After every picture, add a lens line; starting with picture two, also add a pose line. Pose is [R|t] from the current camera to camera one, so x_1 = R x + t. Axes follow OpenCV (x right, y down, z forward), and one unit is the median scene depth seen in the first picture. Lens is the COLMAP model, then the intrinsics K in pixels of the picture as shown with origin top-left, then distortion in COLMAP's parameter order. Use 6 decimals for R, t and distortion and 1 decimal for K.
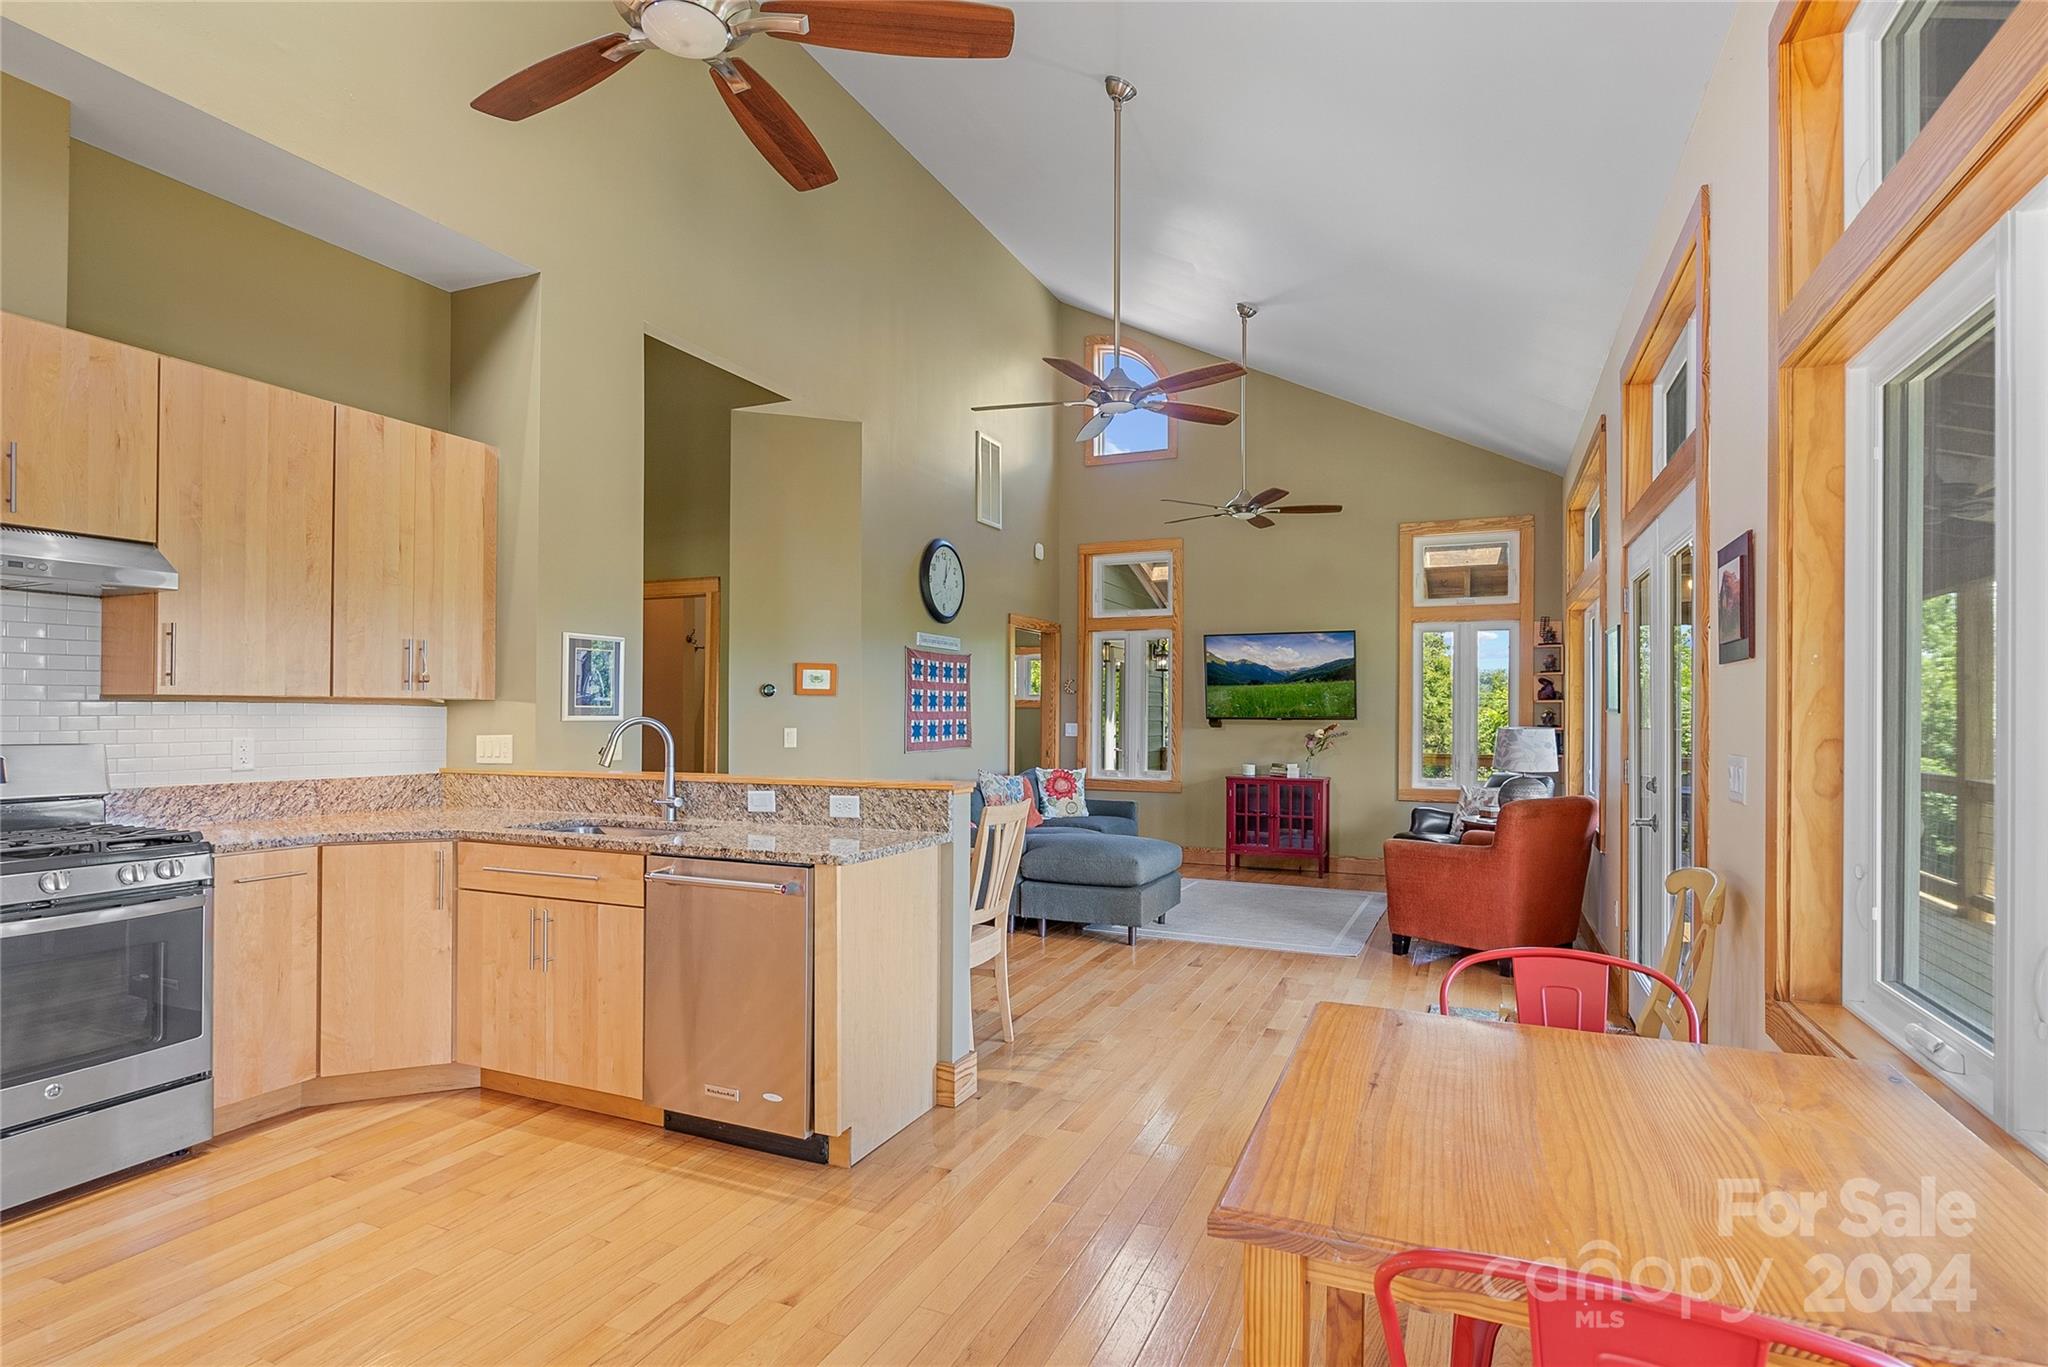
lens RADIAL K [[1024.3, 0, 1057.2], [0, 1024.3, 701.1], [0, 0, 1]] dist [-0.000429, 0.000059]
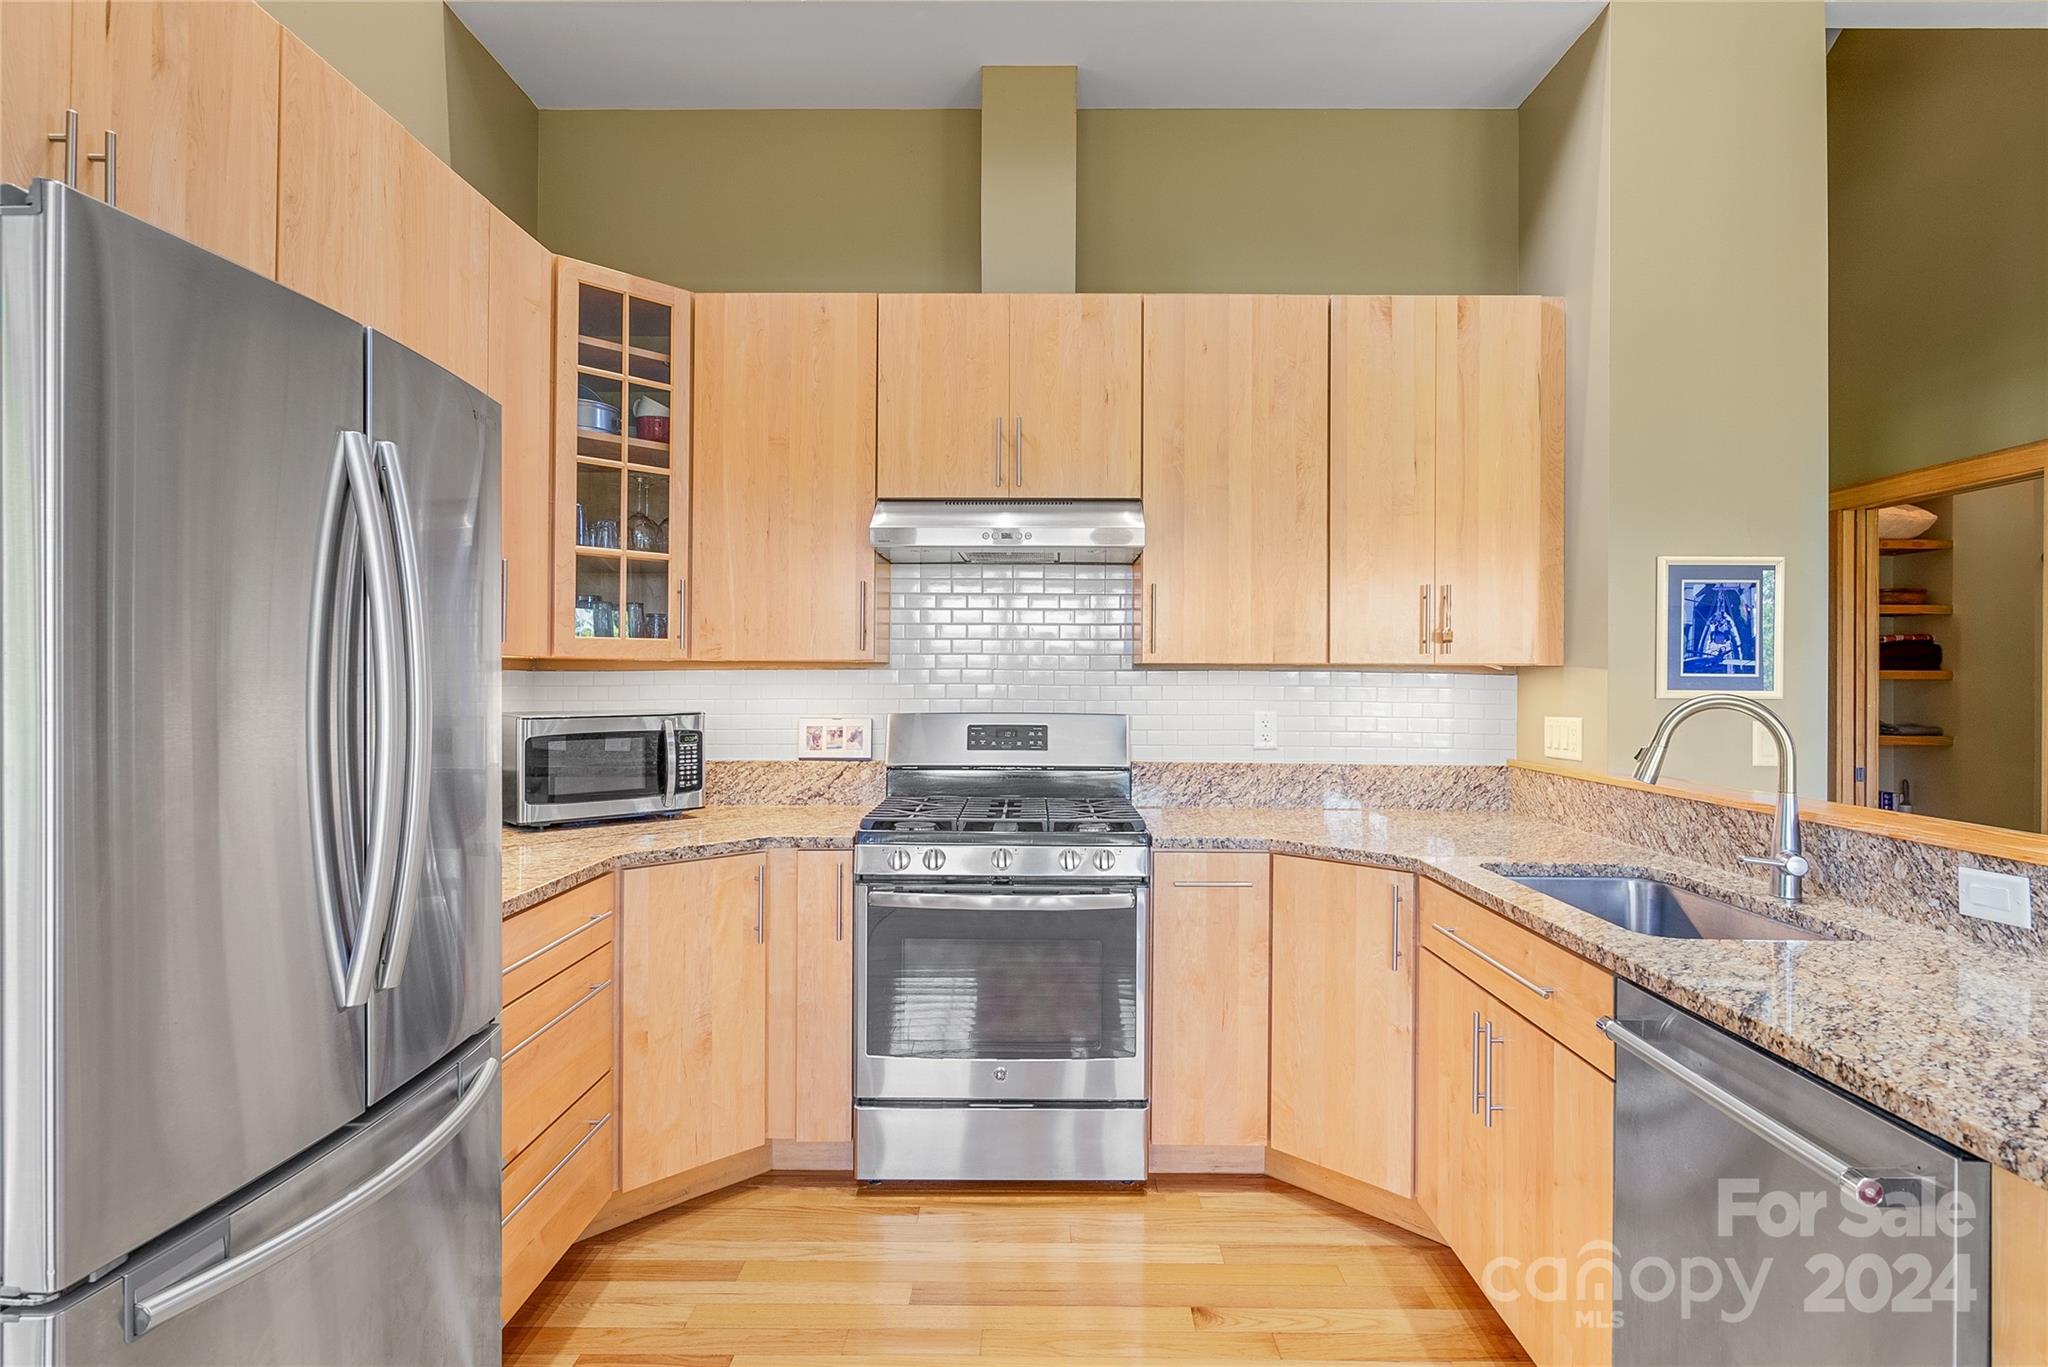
lens RADIAL K [[1075.2, 0, 1010.4], [0, 1075.2, 669.9], [0, 0, 1]] dist [0.001305, 0.000043]
pose [[0.369973, -0.005391, -0.929027, -0.020023], [0.007554, 0.999968, -0.002795, 0.000979], [0.929012, -0.005984, 0.370001, 0.408916]]
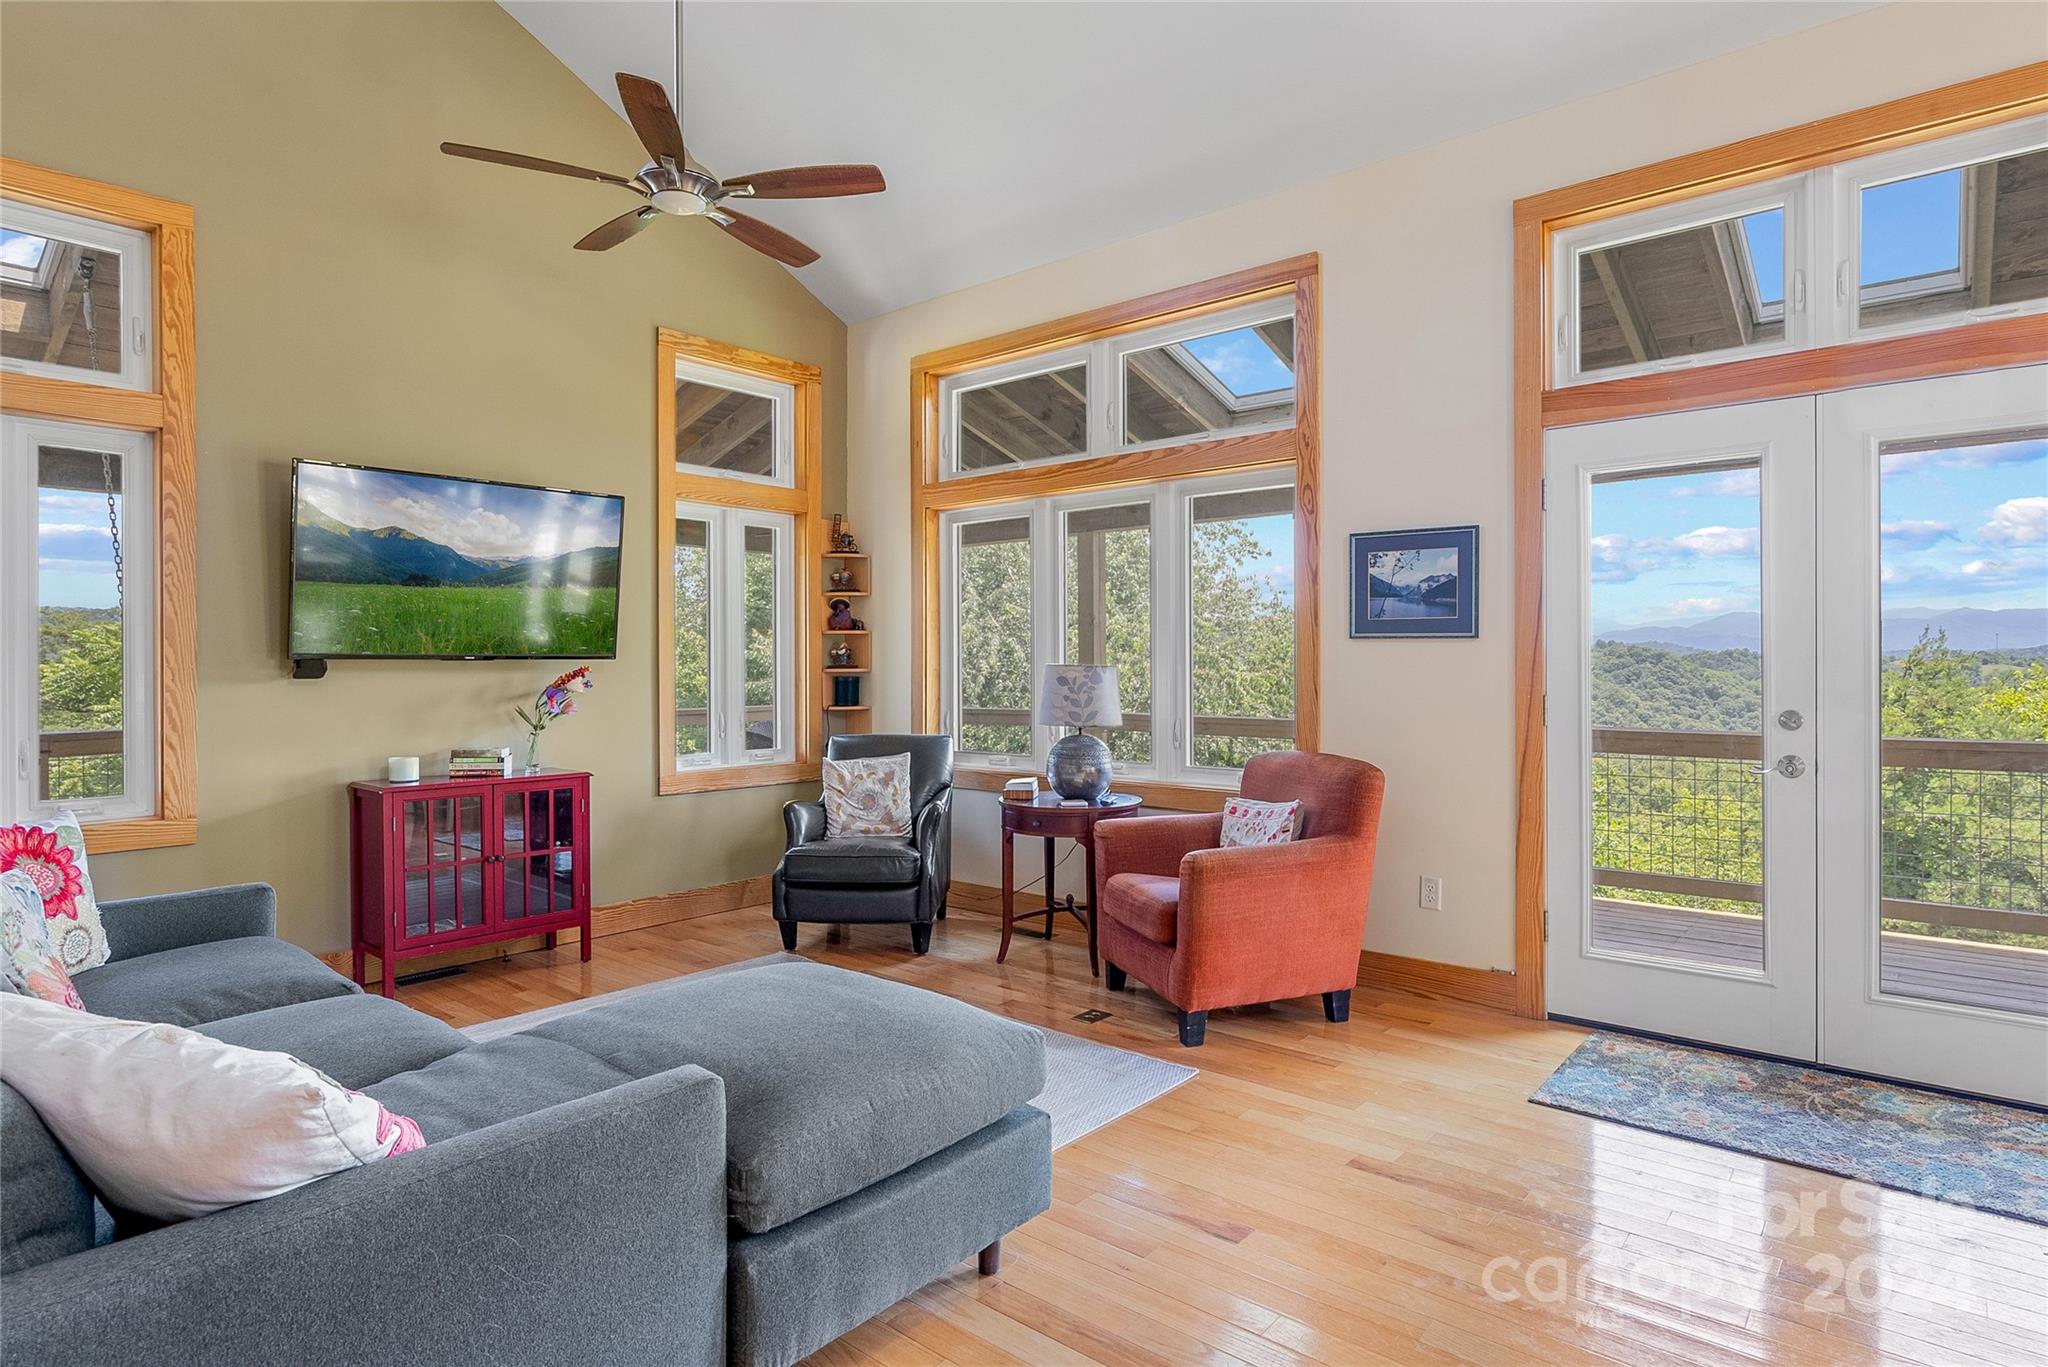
lens RADIAL K [[1075.2, 0, 1010.4], [0, 1075.2, 669.9], [0, 0, 1]] dist [0.001305, 0.000043]
pose [[0.307487, -0.008410, 0.951515, -0.407127], [-0.006588, 0.999918, 0.010967, 0.034111], [-0.951529, -0.009641, 0.307407, 1.271895]]
